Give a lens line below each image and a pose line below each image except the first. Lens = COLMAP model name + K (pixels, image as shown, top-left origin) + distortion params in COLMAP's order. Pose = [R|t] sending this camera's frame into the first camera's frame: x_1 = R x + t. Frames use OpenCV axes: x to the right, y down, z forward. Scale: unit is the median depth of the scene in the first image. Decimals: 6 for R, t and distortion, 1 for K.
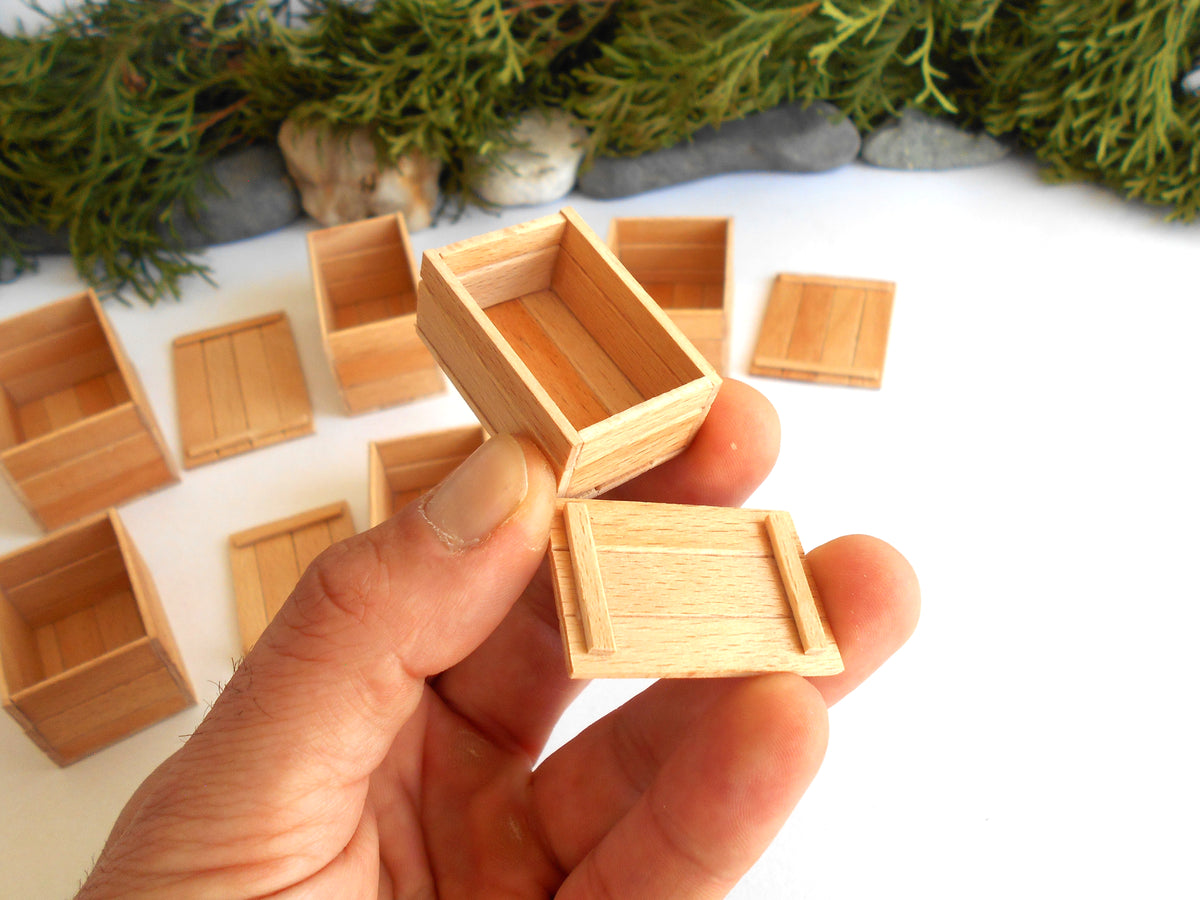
lens RADIAL K [[1075.6, 0, 597.1], [0, 1075.6, 442.6], [0, 0, 1]] dist [-0.007606, 0.012472]
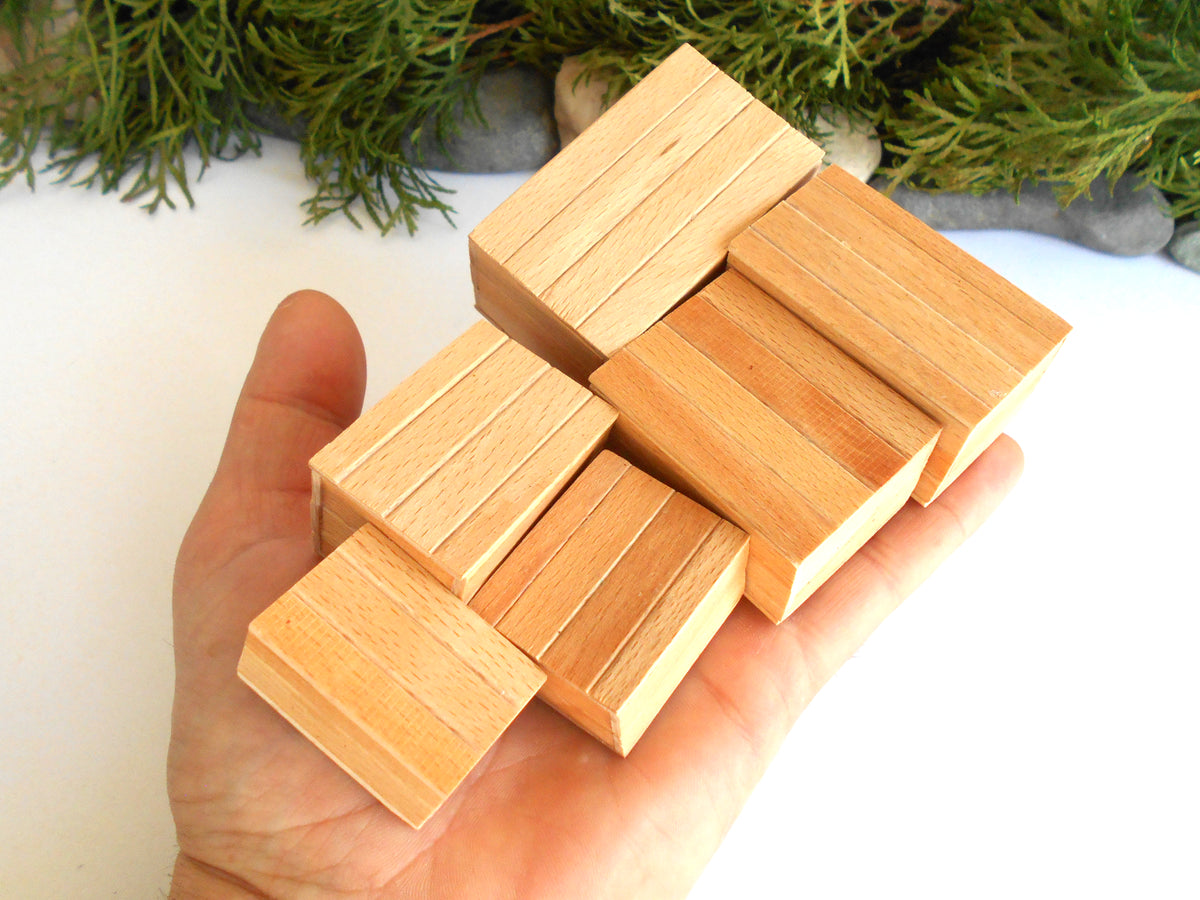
lens RADIAL K [[1047.4, 0, 600.0], [0, 1047.4, 450.0], [0, 0, 1]] dist [-0.010257, 0.013013]
pose [[0.969560, 0.244824, 0.003831, -0.191352], [-0.243364, 0.961818, 0.125217, -0.104022], [0.026972, -0.122338, 0.992122, 0.099870]]
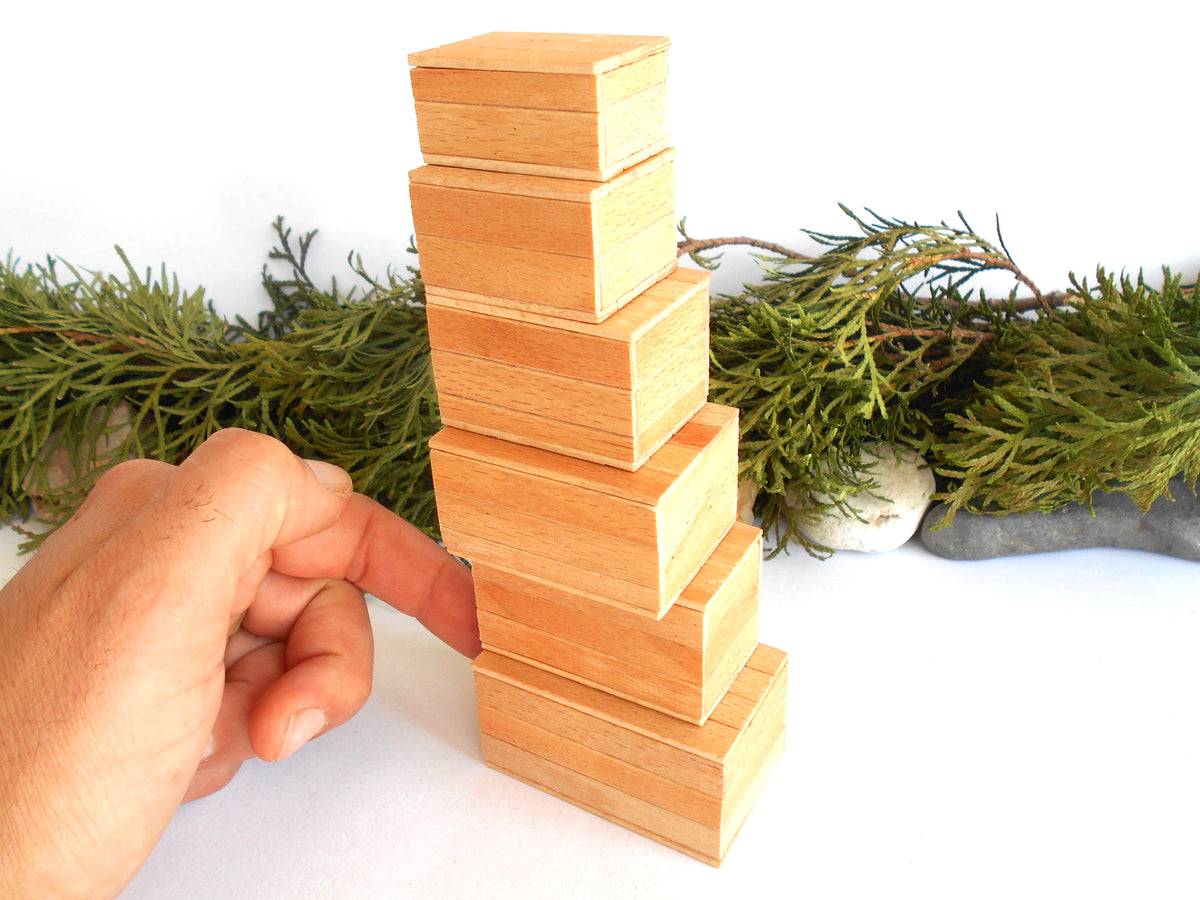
lens RADIAL K [[1047.4, 0, 600.0], [0, 1047.4, 450.0], [0, 0, 1]] dist [-0.010257, 0.013013]
pose [[0.980277, 0.134163, -0.145113, -0.163190], [-0.163674, 0.962658, -0.215642, -0.090675], [0.110763, 0.235140, 0.965630, 0.167201]]
